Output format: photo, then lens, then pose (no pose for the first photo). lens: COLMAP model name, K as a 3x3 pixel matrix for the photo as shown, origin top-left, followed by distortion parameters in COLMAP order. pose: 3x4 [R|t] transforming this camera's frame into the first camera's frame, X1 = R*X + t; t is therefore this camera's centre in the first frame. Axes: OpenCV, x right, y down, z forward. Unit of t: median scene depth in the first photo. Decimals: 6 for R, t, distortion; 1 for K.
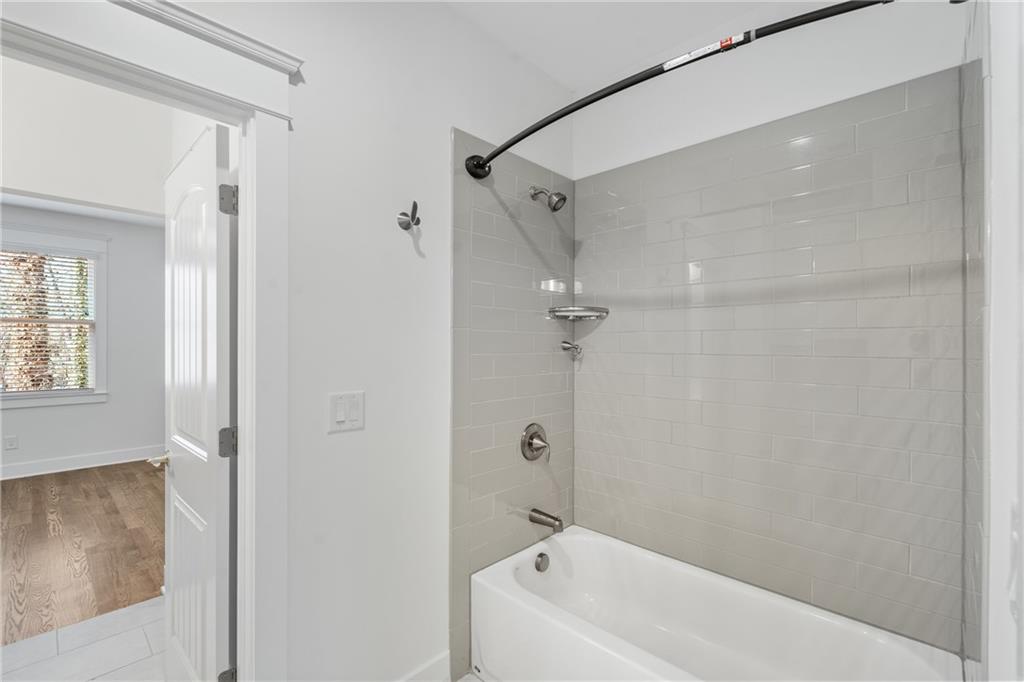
lens RADIAL K [[451.6, 0, 513.5], [0, 451.6, 343.4], [0, 0, 1]] dist [-0.004104, -0.000062]
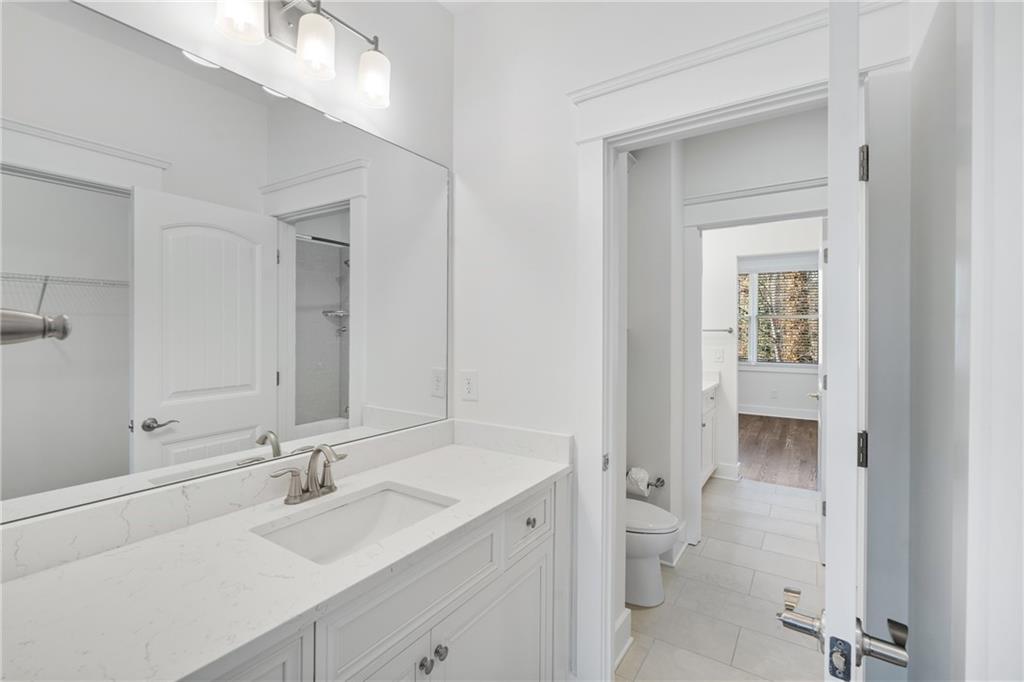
lens RADIAL K [[451.6, 0, 516.3], [0, 451.6, 330.4], [0, 0, 1]] dist [-0.004104, -0.000062]
pose [[0.179356, 0.002862, -0.983780, 0.321586], [-0.006939, 0.999975, 0.001645, 0.002366], [0.983760, 0.006531, 0.179371, -0.206423]]
